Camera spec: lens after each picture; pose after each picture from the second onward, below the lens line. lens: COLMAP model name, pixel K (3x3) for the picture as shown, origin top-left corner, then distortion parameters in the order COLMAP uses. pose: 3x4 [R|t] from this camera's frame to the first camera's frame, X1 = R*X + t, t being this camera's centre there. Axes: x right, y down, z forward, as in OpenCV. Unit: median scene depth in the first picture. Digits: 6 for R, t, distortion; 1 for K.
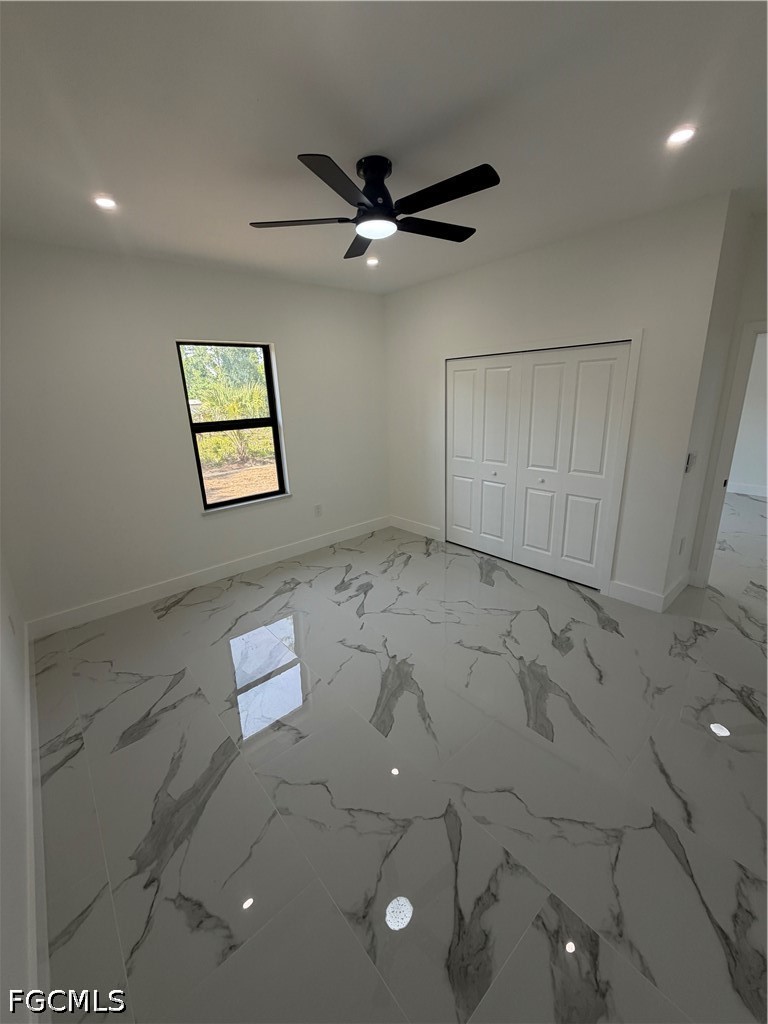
lens RADIAL K [[406.1, 0, 373.4], [0, 406.1, 511.4], [0, 0, 1]] dist [-0.000413, 0.000449]
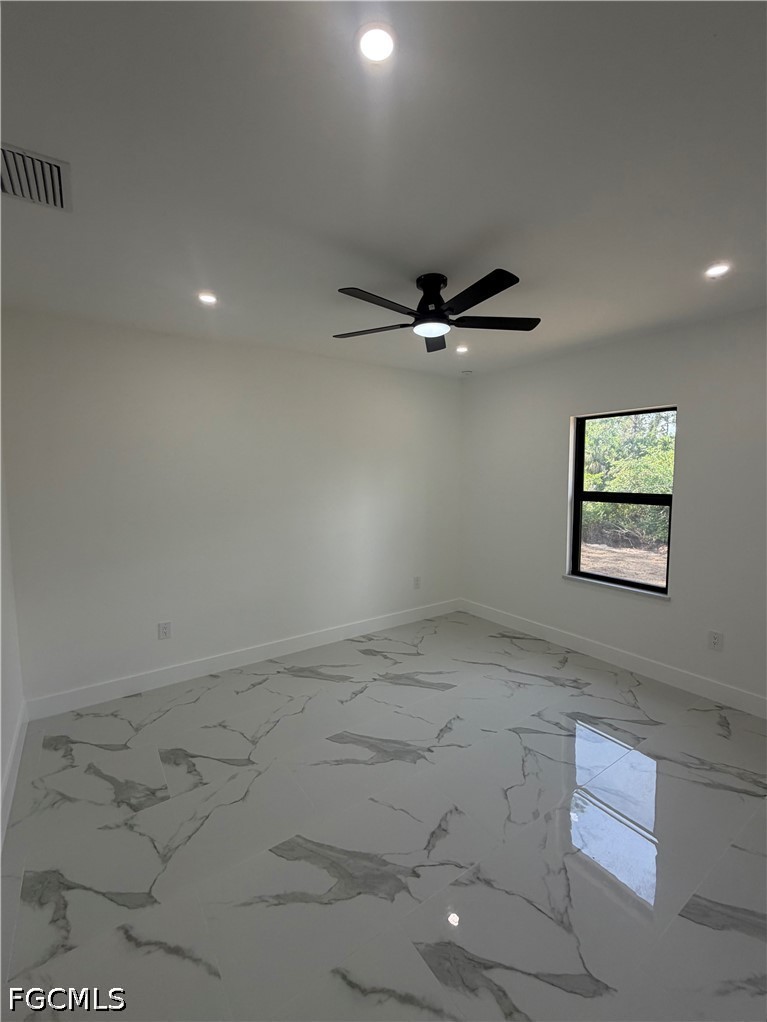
lens RADIAL K [[417.5, 0, 383.5], [0, 417.5, 511.0], [0, 0, 1]] dist [0.001261, 0.000037]
pose [[-0.070851, 0.134580, -0.988366, 1.002169], [-0.274249, 0.950042, 0.149021, -0.289019], [0.959045, 0.281617, -0.030403, 0.855550]]
